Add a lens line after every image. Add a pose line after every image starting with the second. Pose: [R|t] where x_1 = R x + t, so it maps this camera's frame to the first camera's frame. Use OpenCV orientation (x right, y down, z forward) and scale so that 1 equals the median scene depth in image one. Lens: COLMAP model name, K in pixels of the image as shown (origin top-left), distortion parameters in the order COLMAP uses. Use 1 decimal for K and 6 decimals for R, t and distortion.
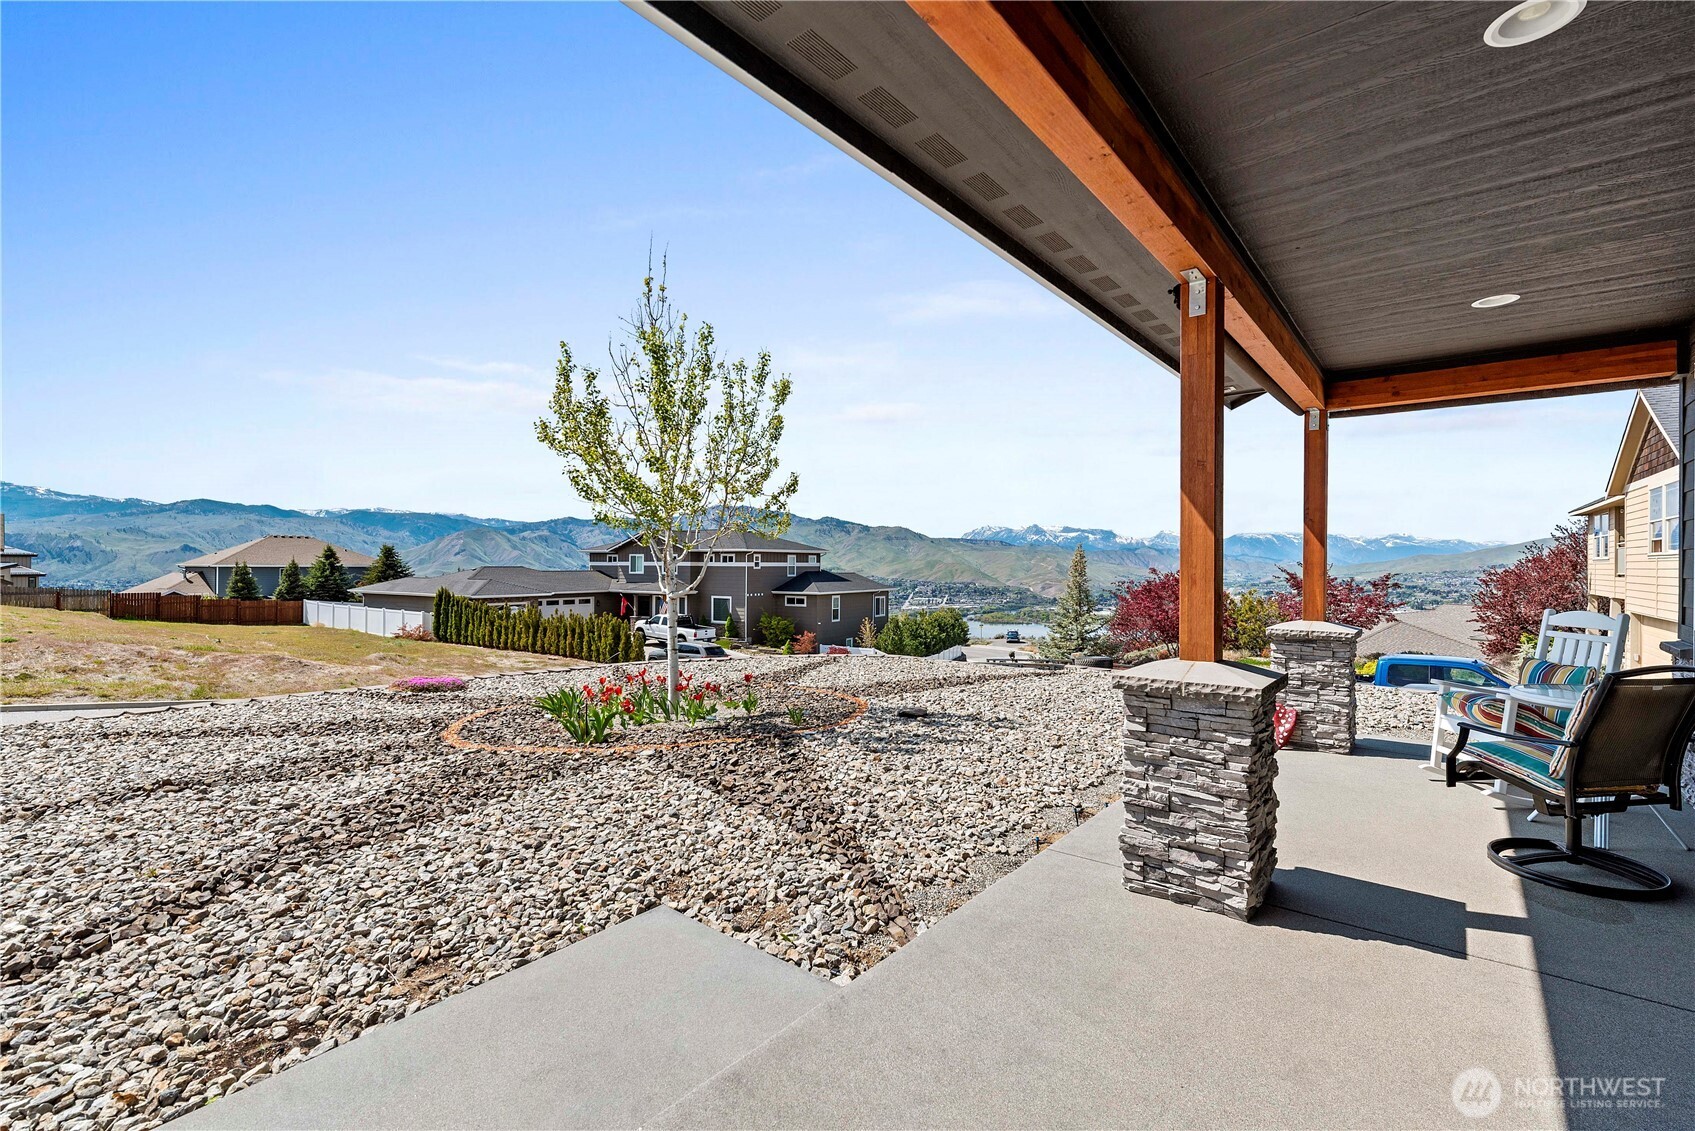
lens RADIAL K [[740.0, 0, 819.7], [0, 740.0, 560.3], [0, 0, 1]] dist [0.004608, -0.001313]
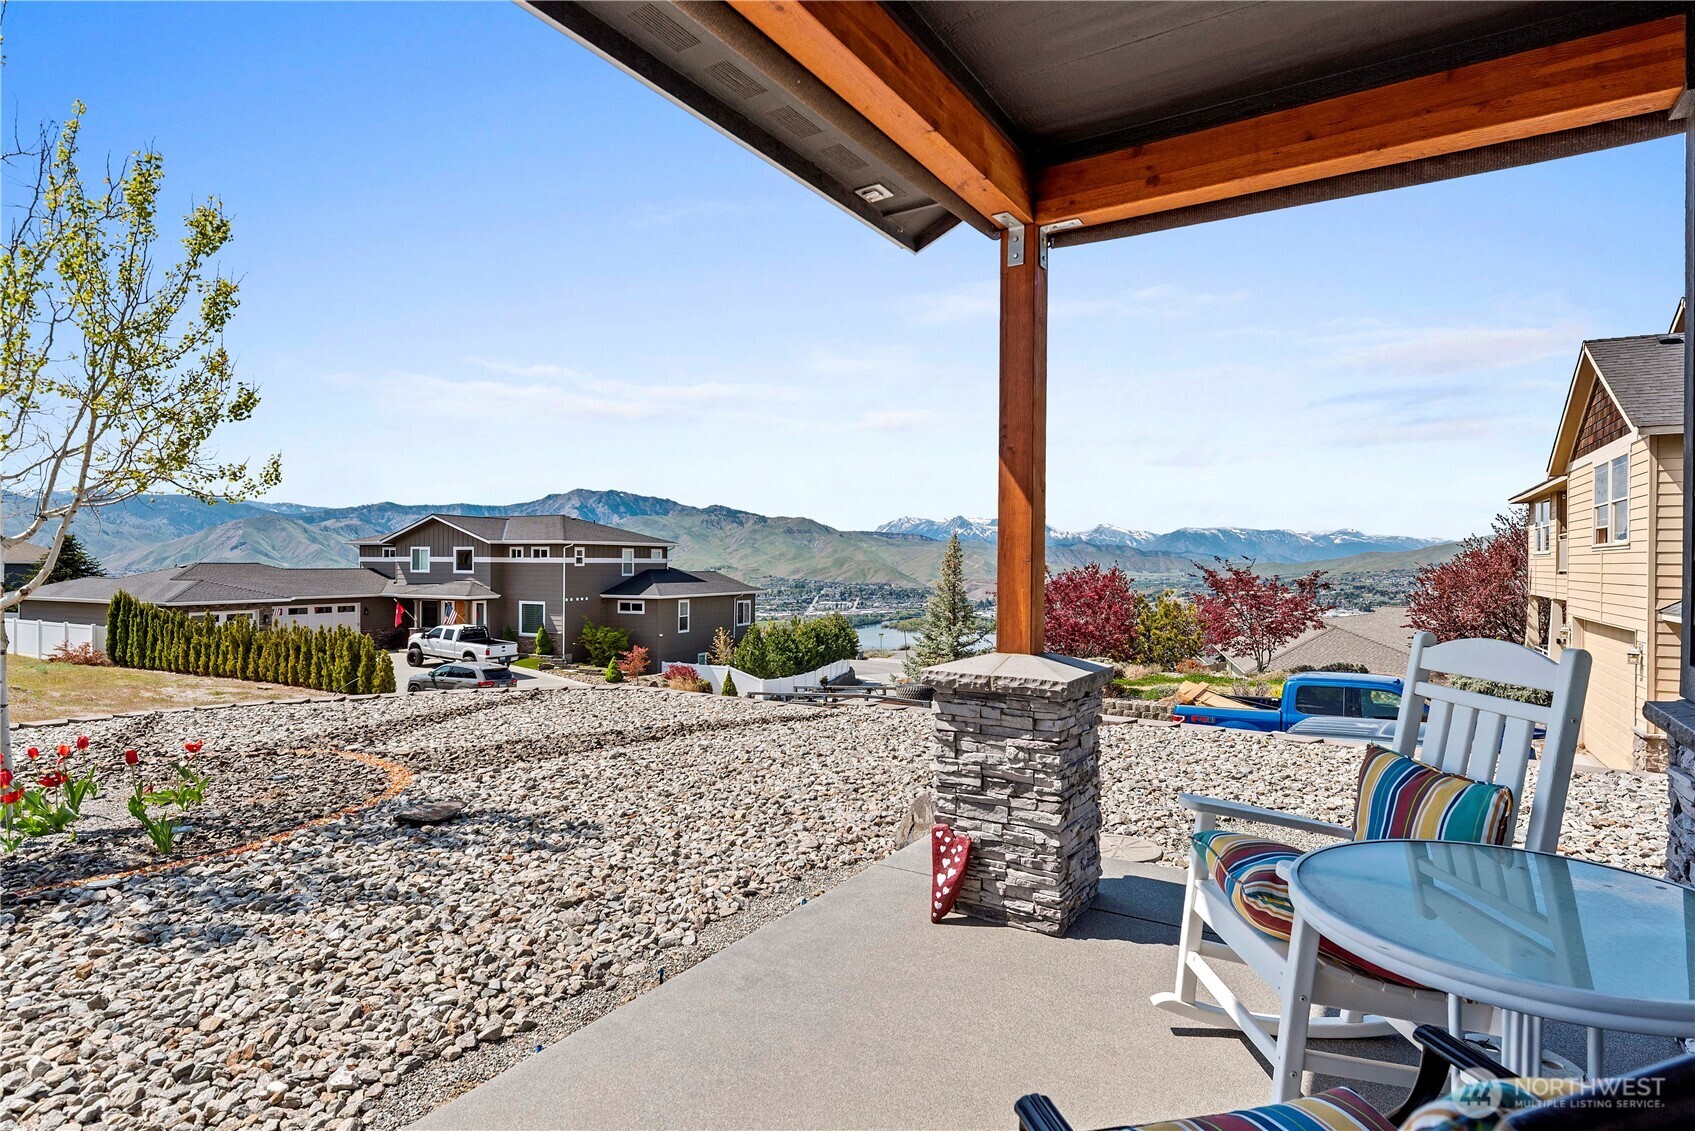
lens RADIAL K [[847.2, 0, 843.7], [0, 847.2, 563.6], [0, 0, 1]] dist [0.003384, -0.002482]
pose [[0.992689, 0.000688, 0.120698, 0.089668], [-0.001398, 0.999982, 0.005794, 0.003453], [-0.120692, -0.005921, 0.992672, 0.083838]]
